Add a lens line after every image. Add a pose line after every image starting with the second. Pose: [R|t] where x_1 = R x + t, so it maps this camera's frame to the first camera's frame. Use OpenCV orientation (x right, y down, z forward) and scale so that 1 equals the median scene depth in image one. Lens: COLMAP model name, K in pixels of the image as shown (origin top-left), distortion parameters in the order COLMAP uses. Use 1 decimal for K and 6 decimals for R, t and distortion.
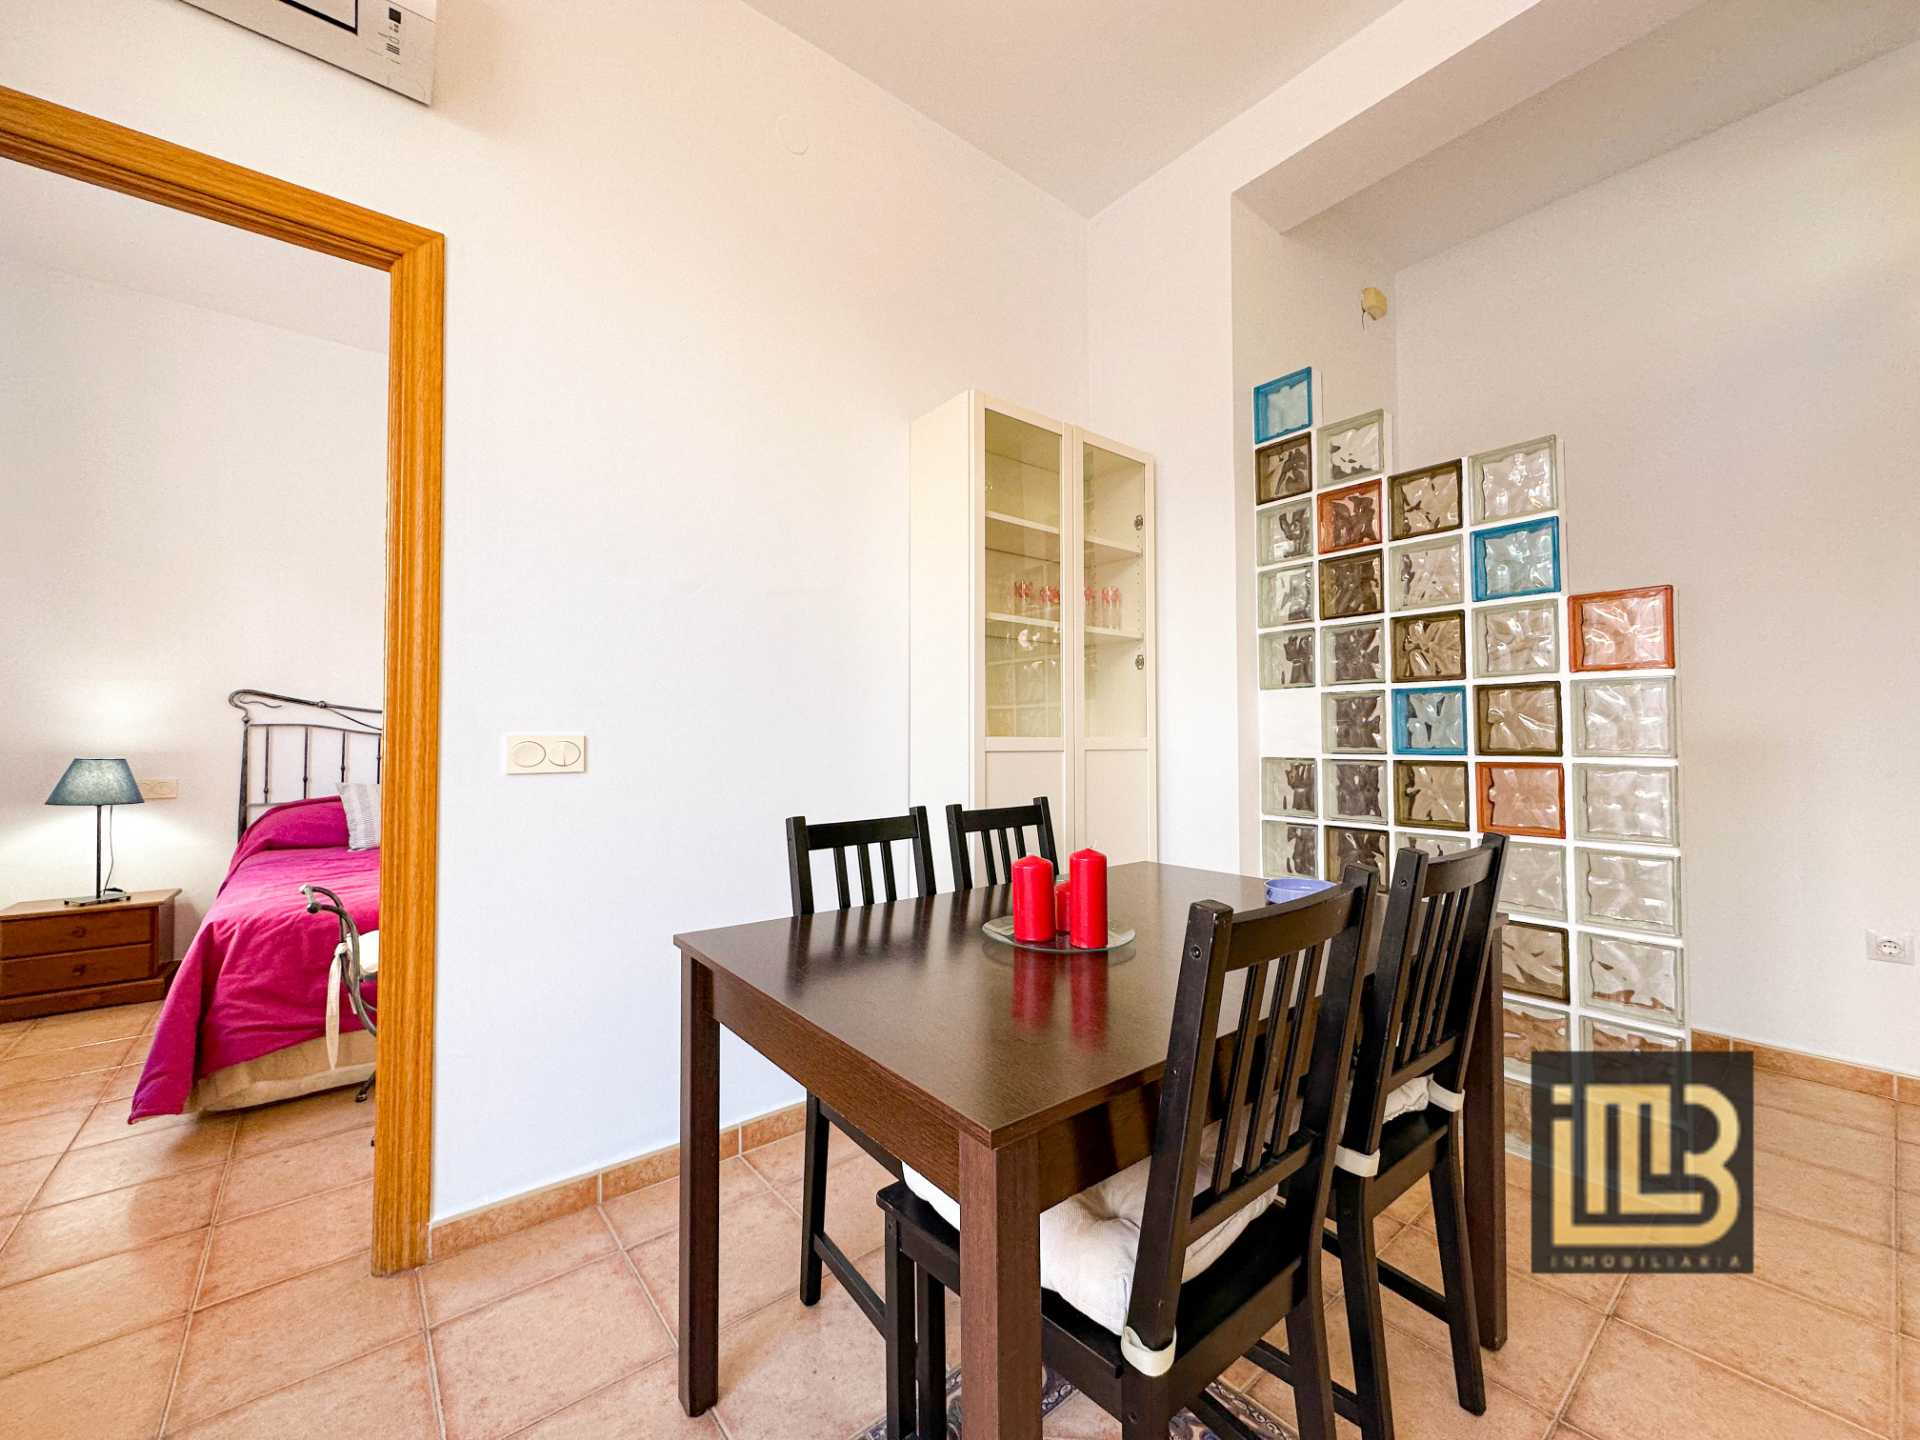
lens RADIAL K [[765.9, 0, 958.6], [0, 765.9, 717.8], [0, 0, 1]] dist [-0.000866, -0.000730]
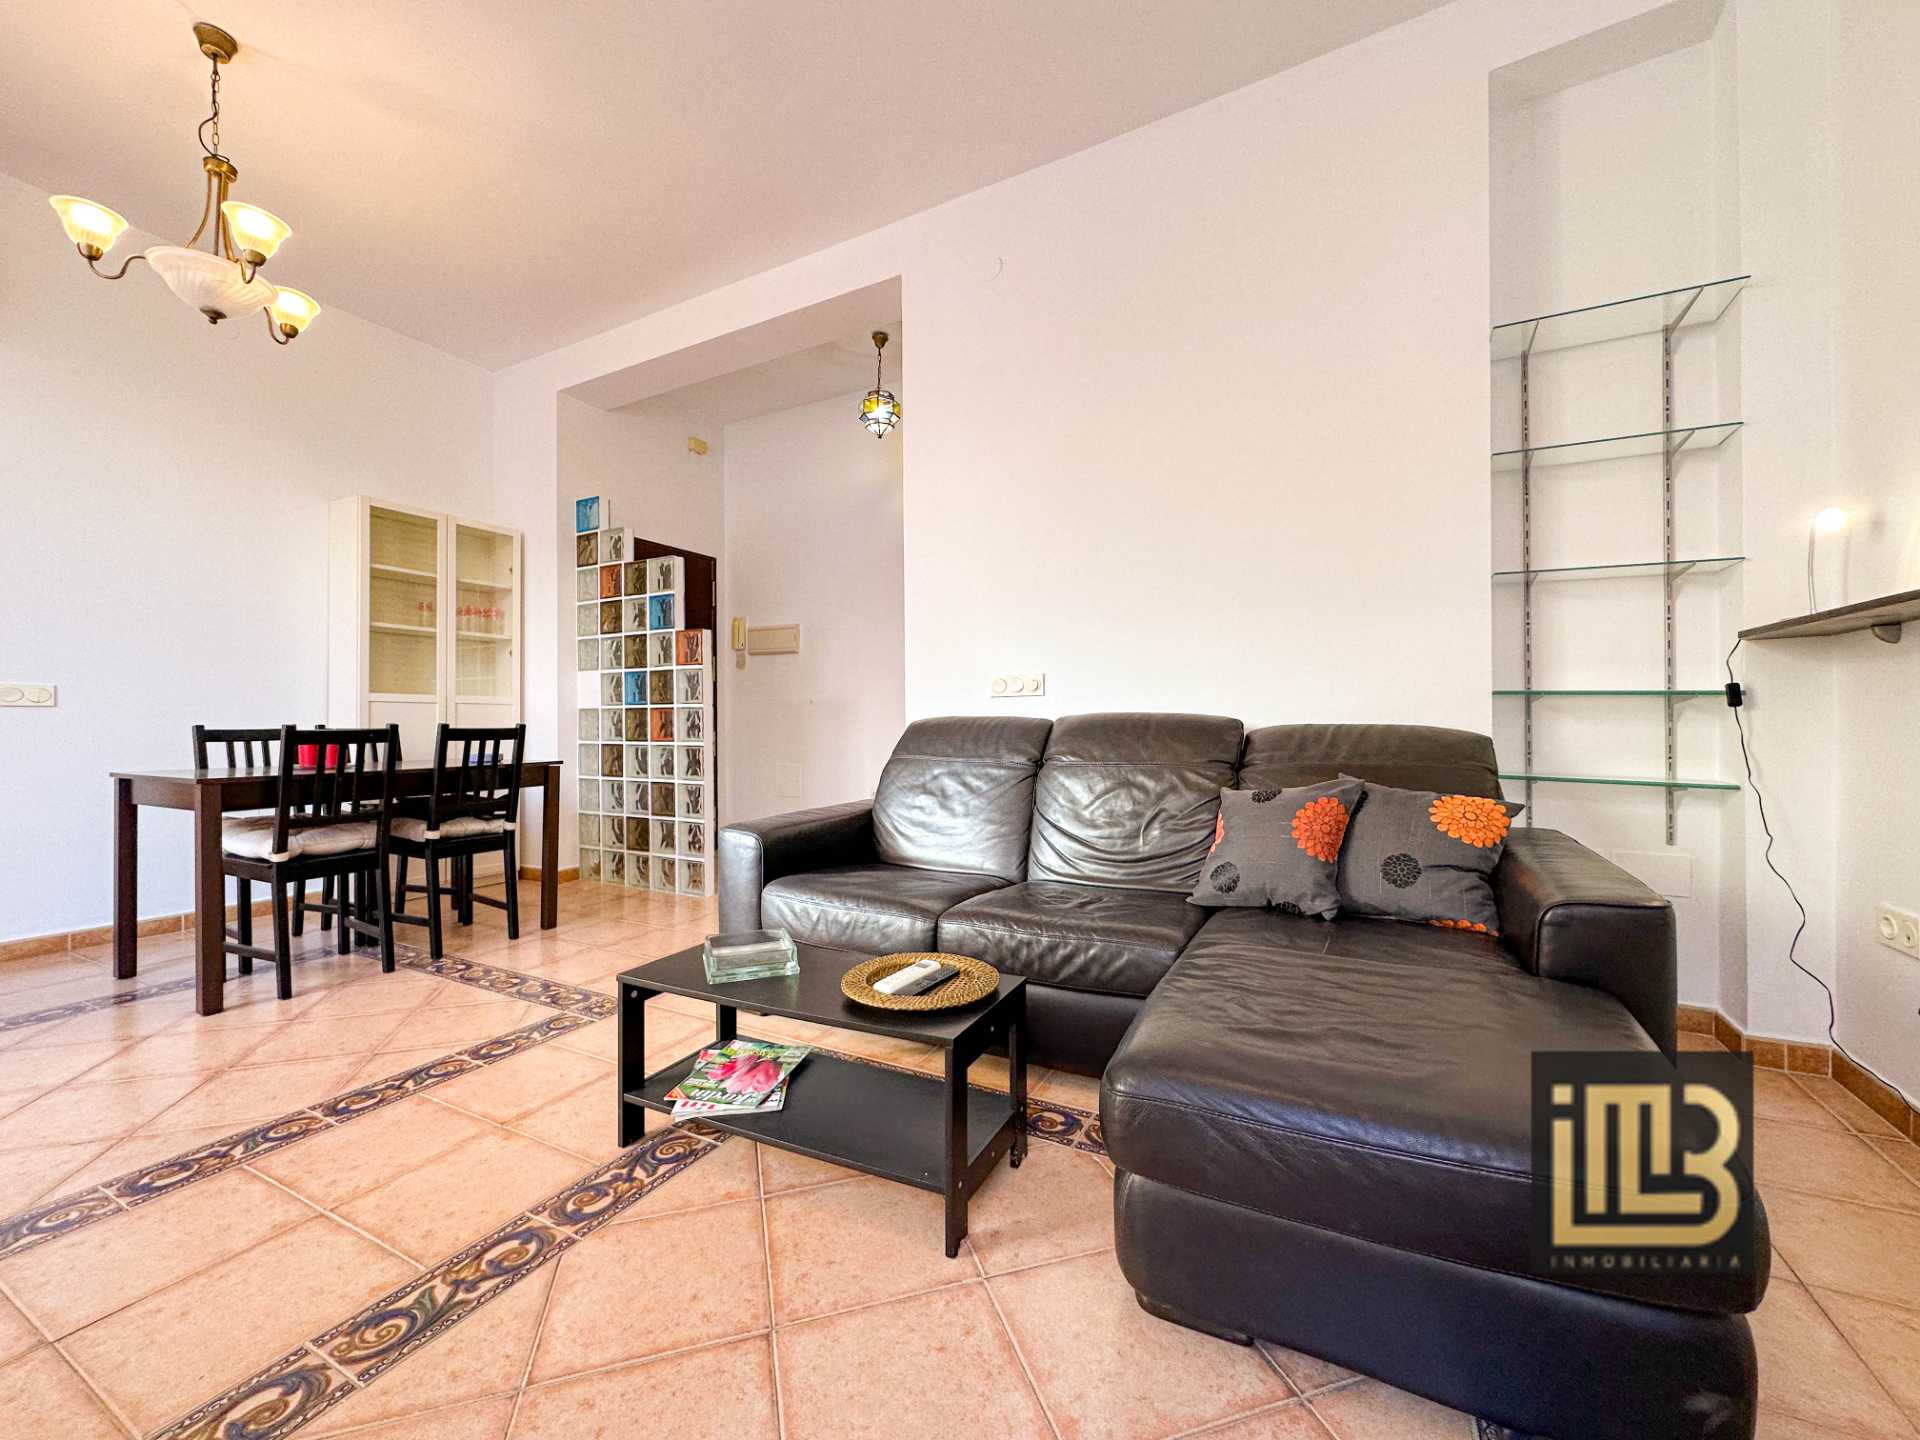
lens RADIAL K [[765.9, 0, 961.5], [0, 765.9, 720.4], [0, 0, 1]] dist [-0.000866, -0.000730]
pose [[0.922621, 0.000843, 0.385707, 0.610853], [-0.007552, 0.999845, 0.015878, 0.049538], [-0.385634, -0.017563, 0.922485, -1.147491]]
